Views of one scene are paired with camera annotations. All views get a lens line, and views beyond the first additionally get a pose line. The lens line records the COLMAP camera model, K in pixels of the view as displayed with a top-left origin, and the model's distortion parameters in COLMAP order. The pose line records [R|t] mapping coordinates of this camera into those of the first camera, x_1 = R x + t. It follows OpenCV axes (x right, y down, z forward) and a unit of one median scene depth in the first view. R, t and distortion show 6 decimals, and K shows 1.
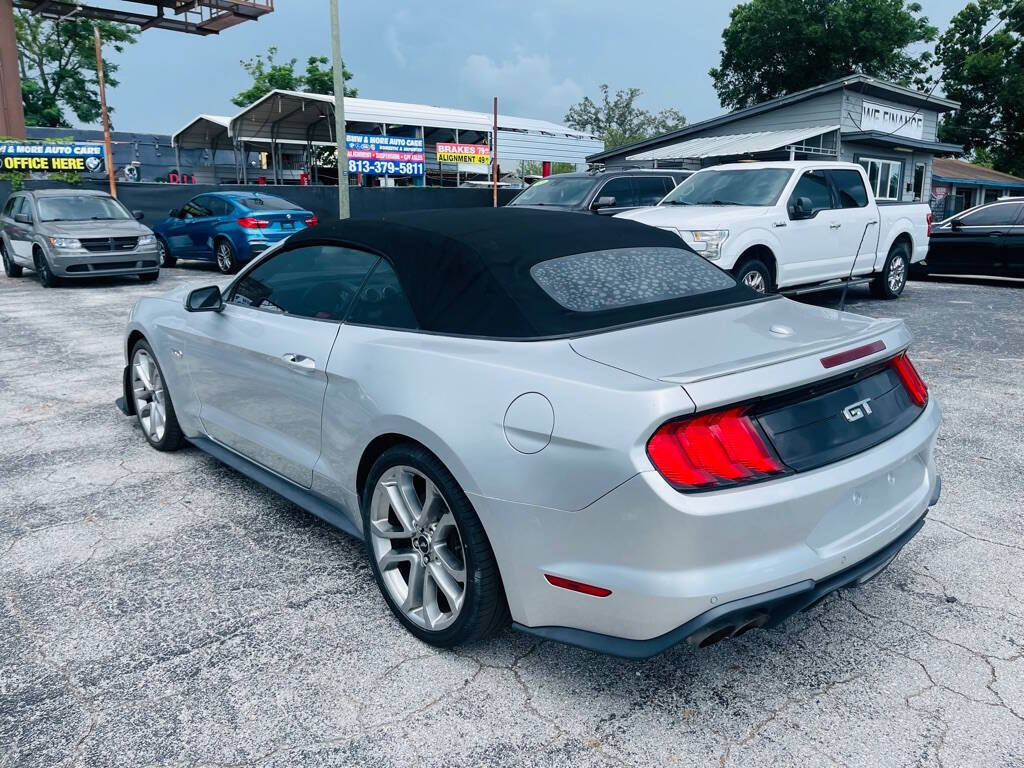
lens RADIAL K [[774.9, 0, 520.5], [0, 774.9, 371.9], [0, 0, 1]] dist [0.082009, -0.109300]
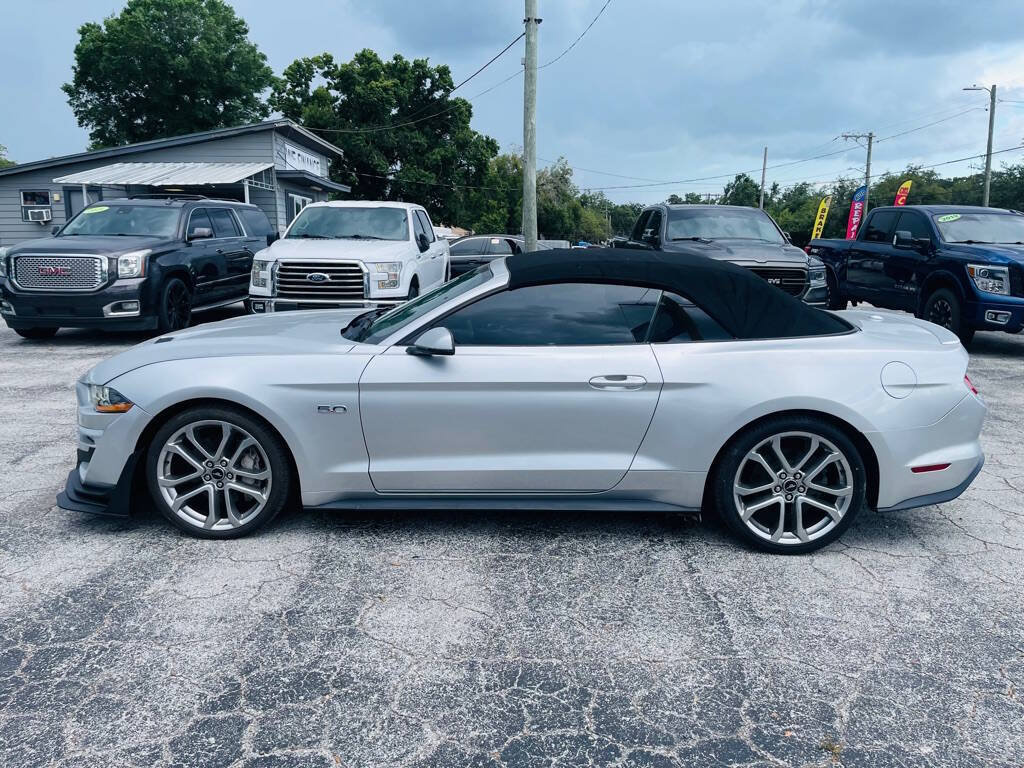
lens RADIAL K [[767.4, 0, 506.4], [0, 767.4, 382.1], [0, 0, 1]] dist [0.084716, -0.111484]
pose [[0.691403, -0.129838, 0.710706, -0.385063], [0.144345, 0.988710, 0.040203, -0.025944], [-0.707903, 0.074791, 0.702339, 0.094543]]
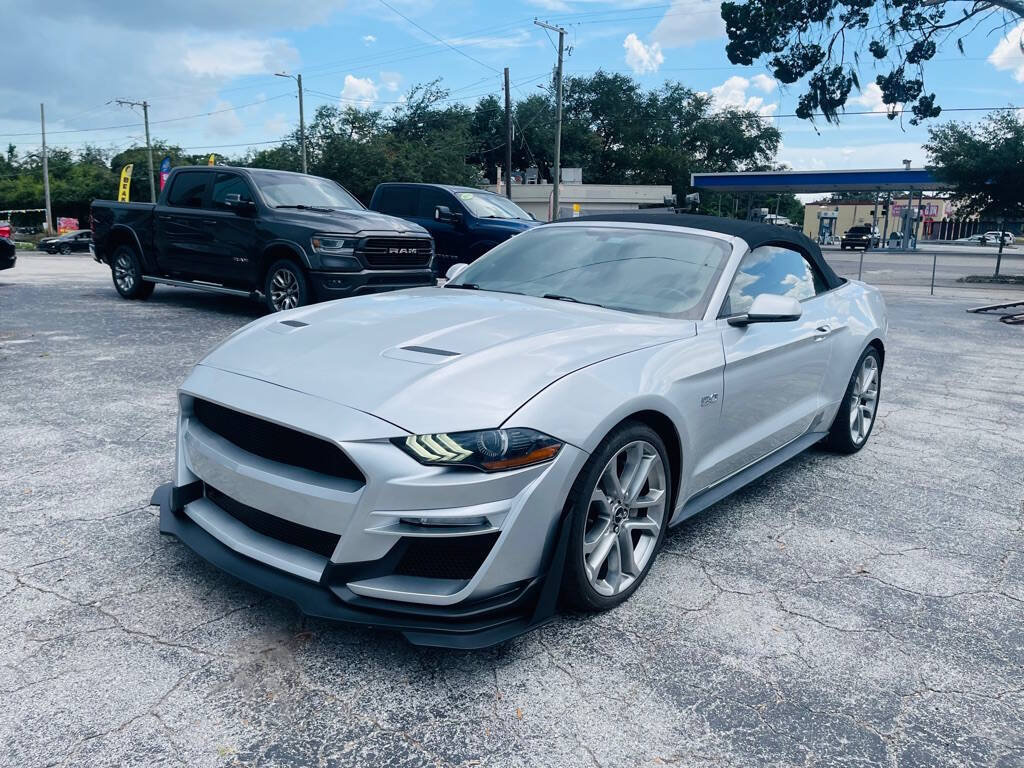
lens RADIAL K [[768.0, 0, 520.3], [0, 768.0, 384.1], [0, 0, 1]] dist [0.082881, -0.109026]
pose [[-0.153588, -0.205917, 0.966441, -0.472139], [0.179772, 0.955901, 0.232240, -0.103058], [-0.971644, 0.209408, -0.109797, 0.522800]]
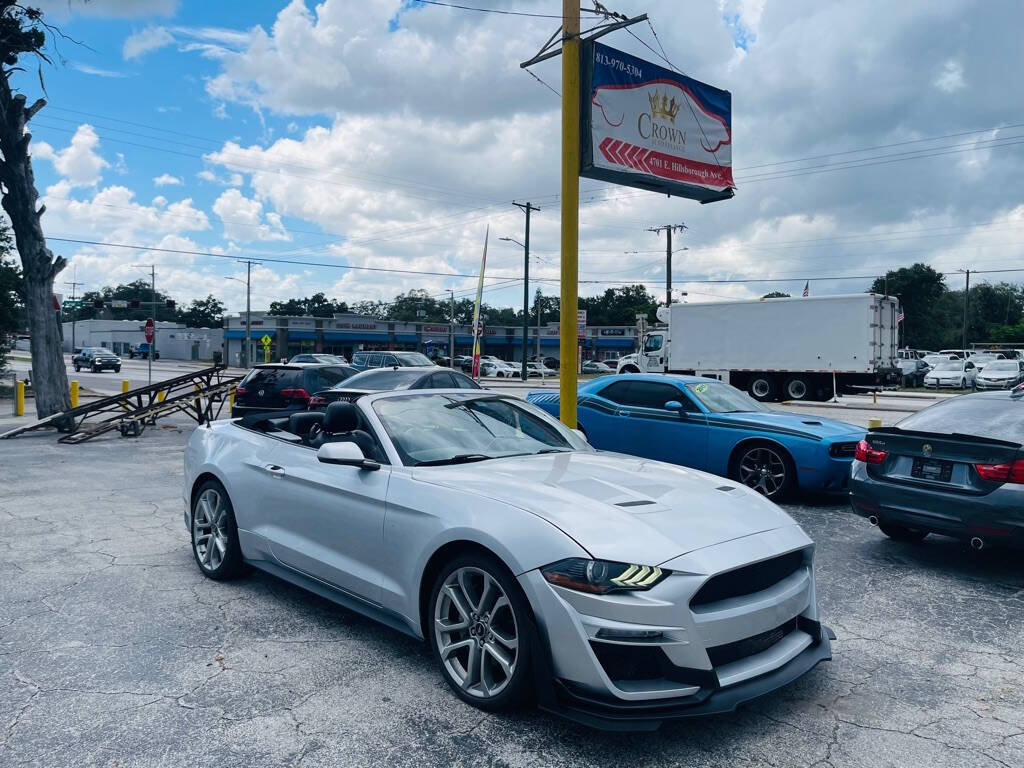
lens RADIAL K [[777.5, 0, 527.9], [0, 777.5, 365.1], [0, 0, 1]] dist [0.090913, -0.107900]
pose [[-0.999458, -0.014406, -0.029588, -0.098098], [-0.020662, 0.974494, 0.223462, -0.210042], [0.025614, 0.223952, -0.974264, 0.902698]]
